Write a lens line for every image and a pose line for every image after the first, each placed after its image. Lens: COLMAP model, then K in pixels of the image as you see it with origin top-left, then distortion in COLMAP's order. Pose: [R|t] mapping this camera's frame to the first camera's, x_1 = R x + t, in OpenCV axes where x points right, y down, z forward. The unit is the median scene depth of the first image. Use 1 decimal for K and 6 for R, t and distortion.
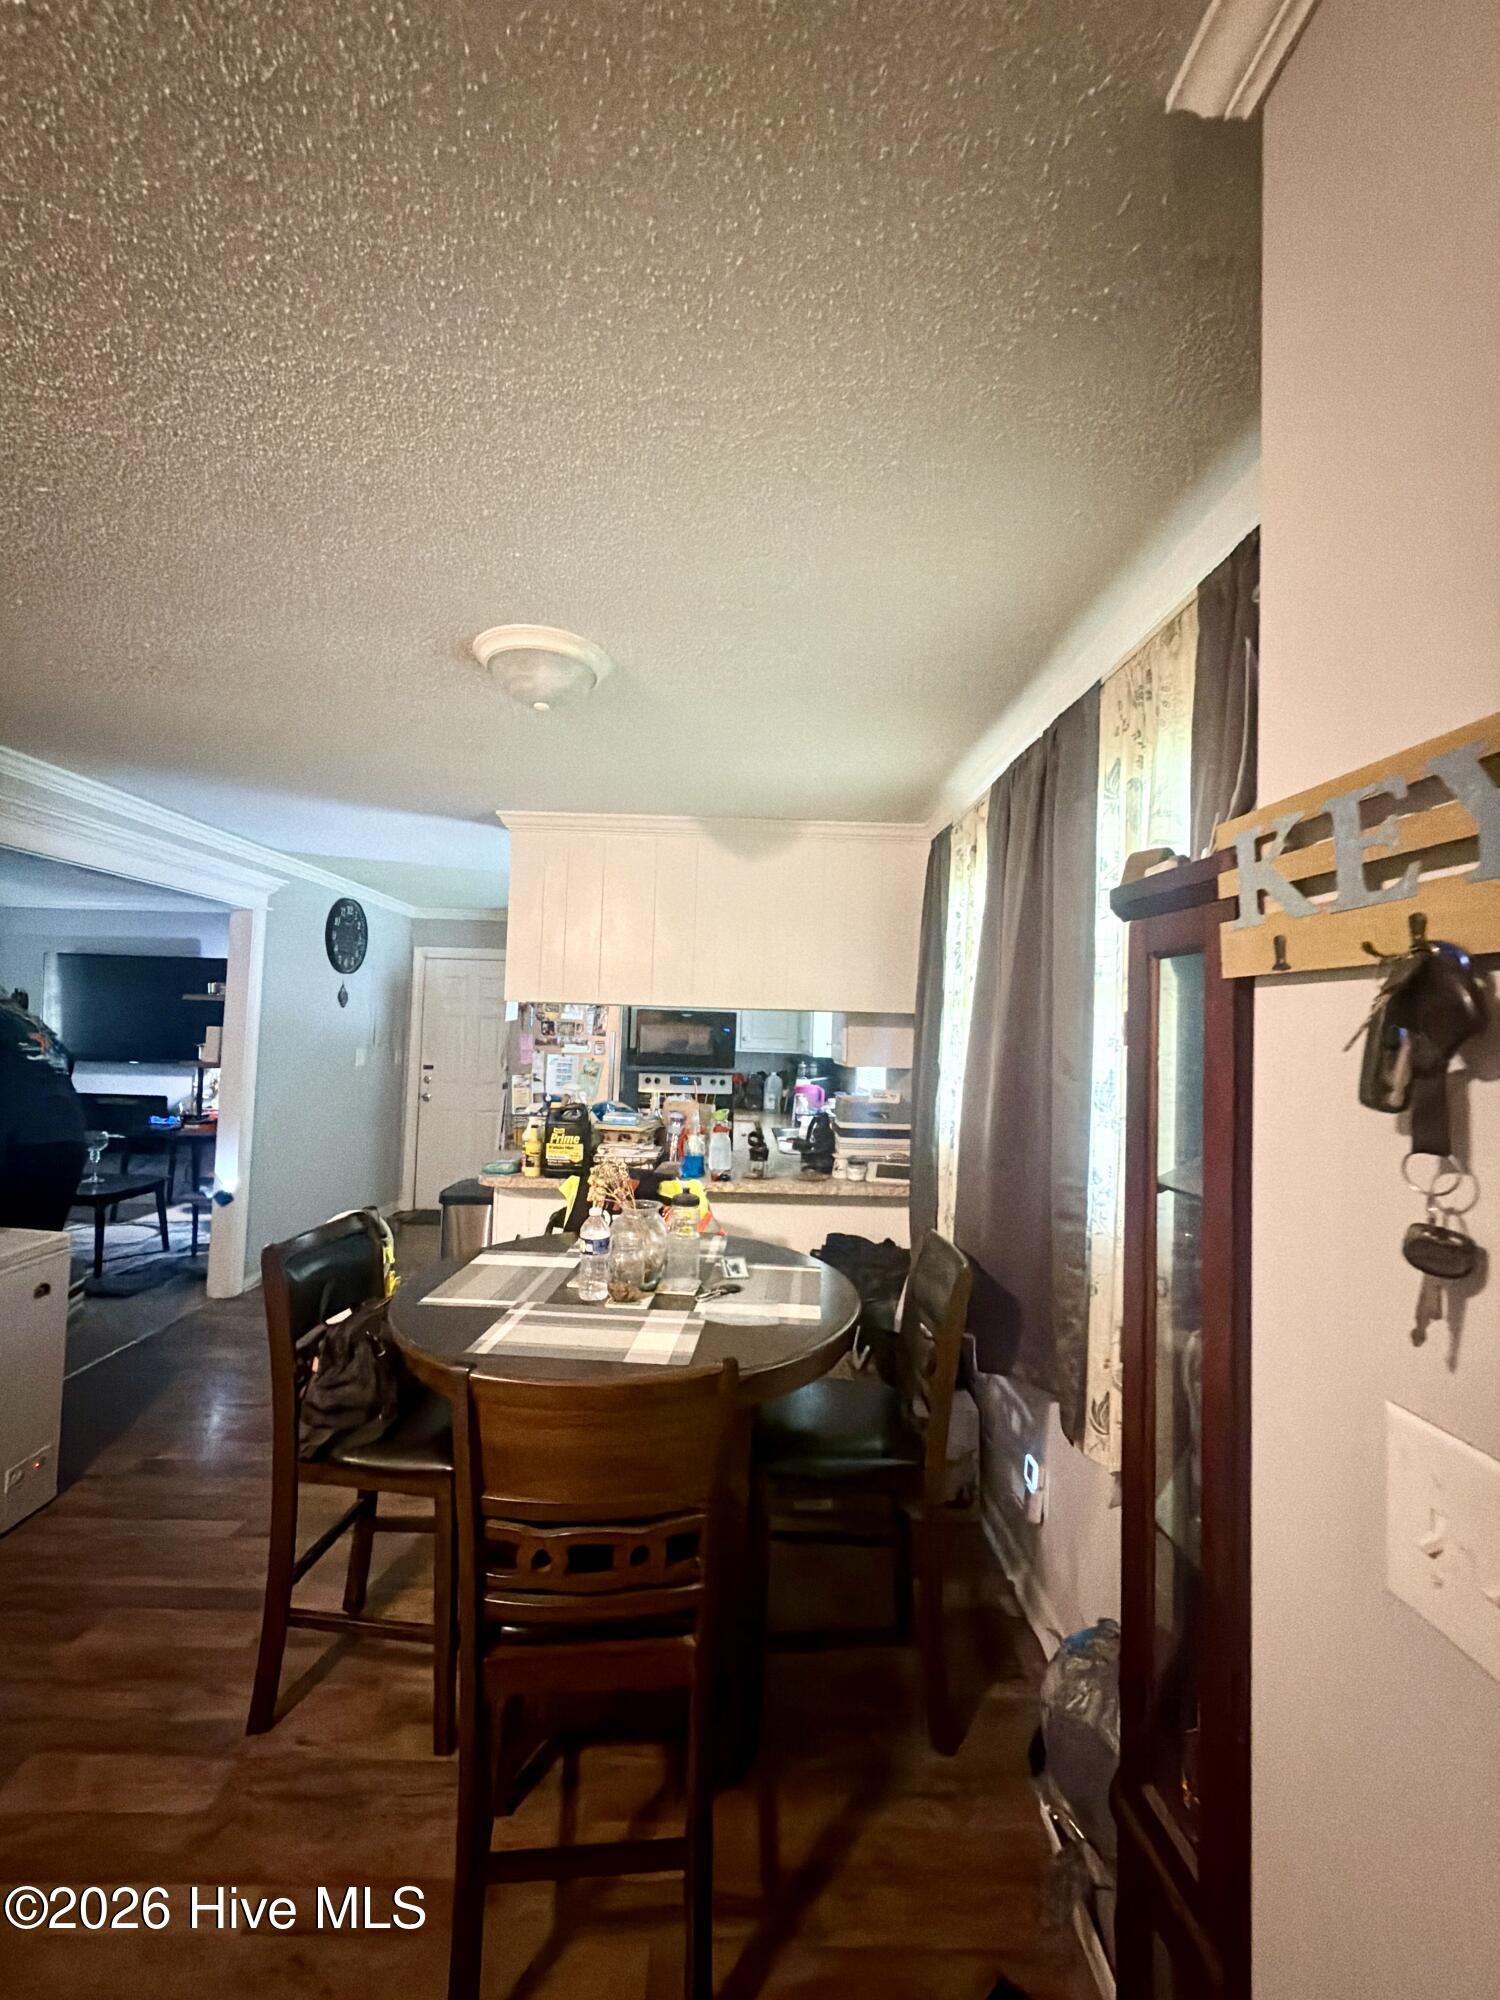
lens RADIAL K [[797.3, 0, 752.3], [0, 797.3, 996.9], [0, 0, 1]] dist [0.000316, 0.000533]
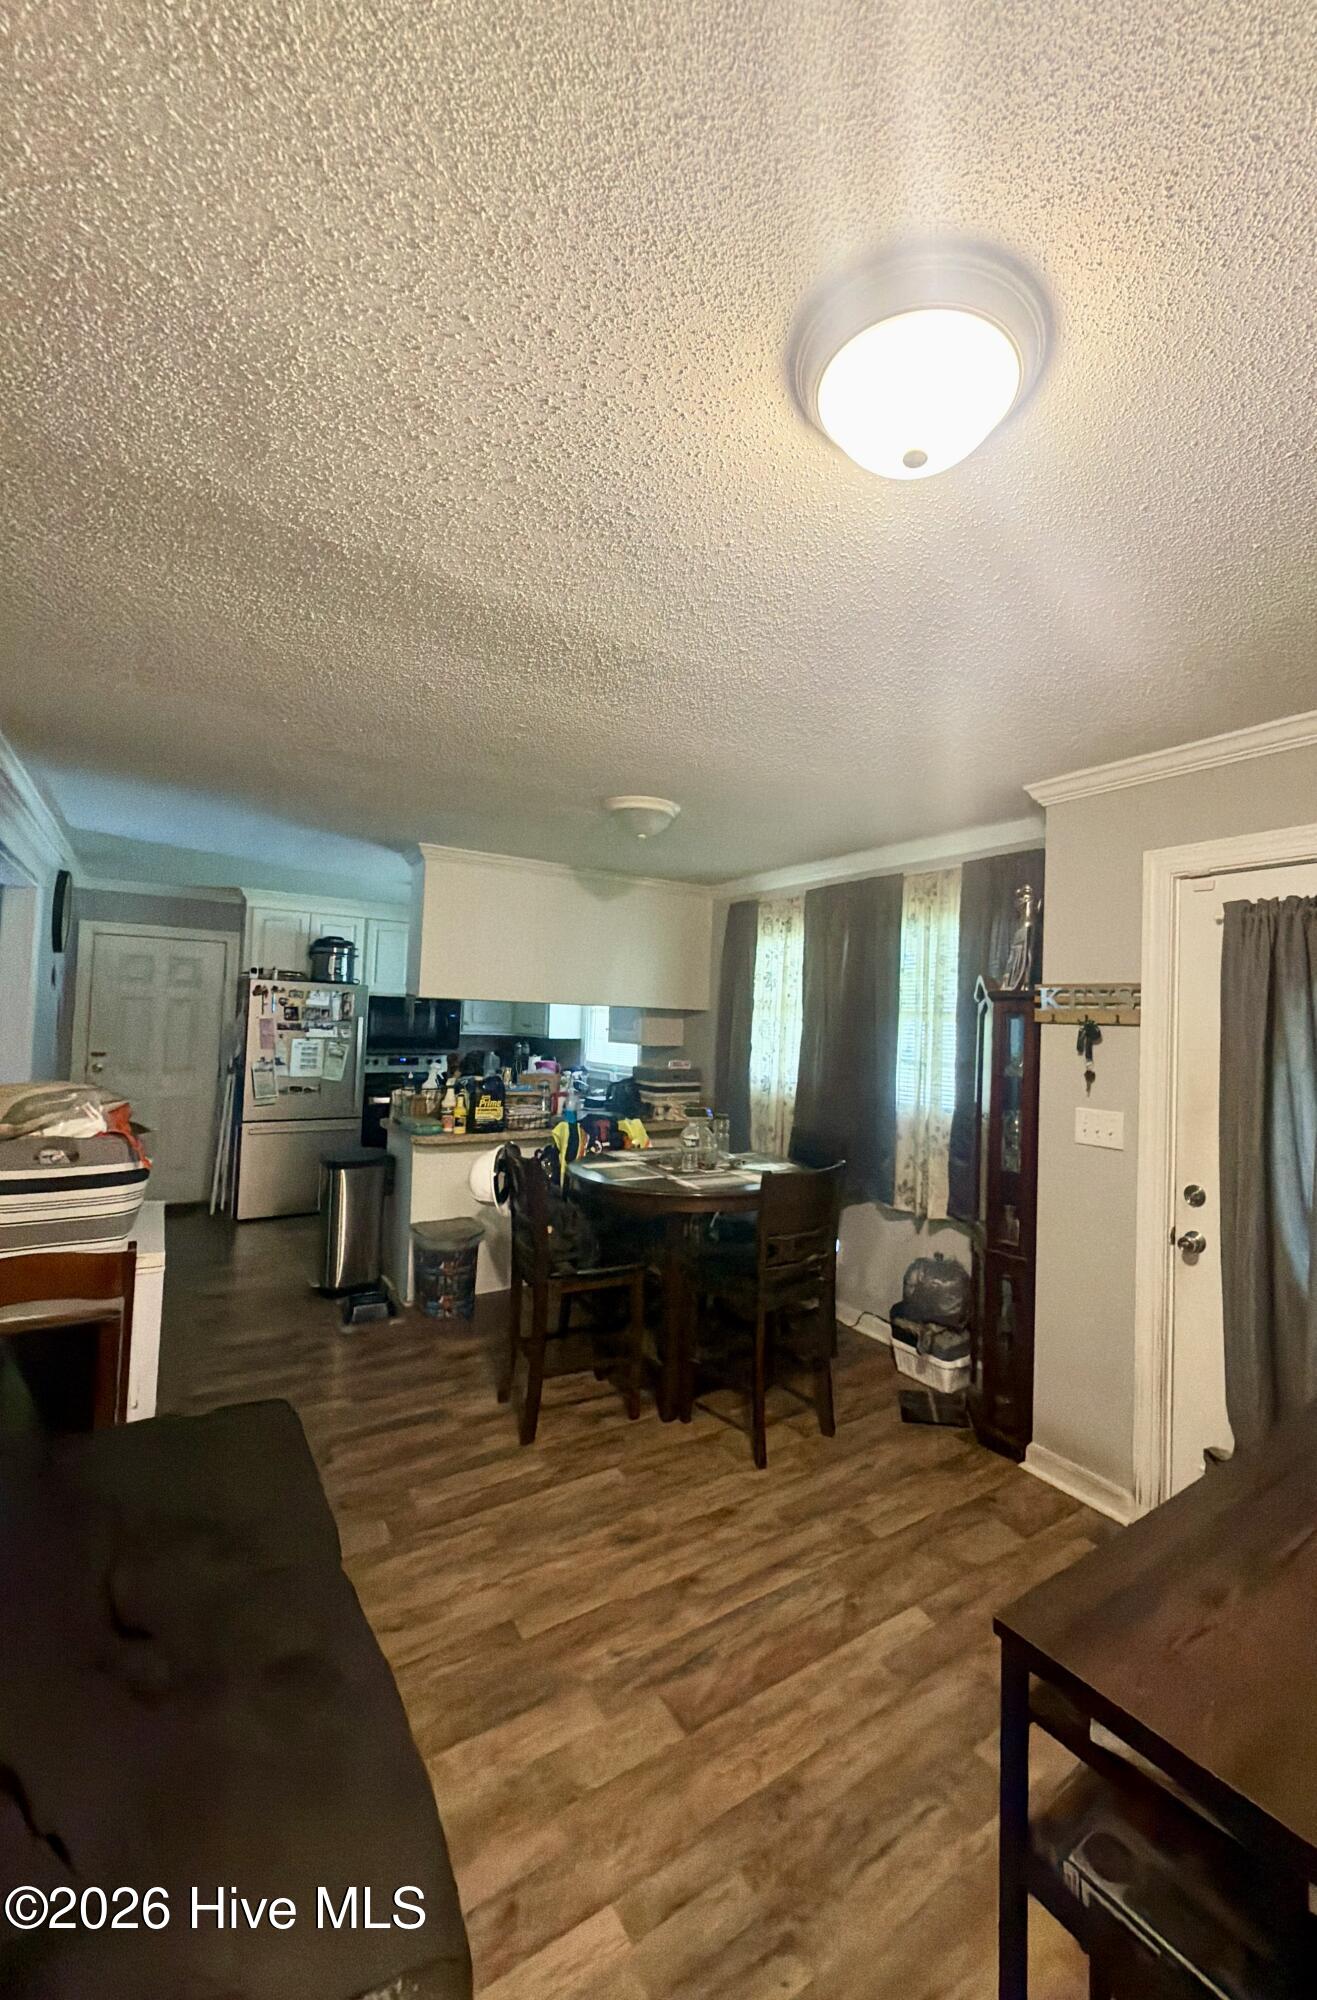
lens RADIAL K [[802.7, 0, 747.3], [0, 802.7, 999.4], [0, 0, 1]] dist [0.000303, 0.000000]
pose [[0.818505, 0.014311, 0.574321, -0.639184], [-0.033514, 0.999177, 0.022866, -0.038732], [-0.573520, -0.037964, 0.818311, -0.324981]]
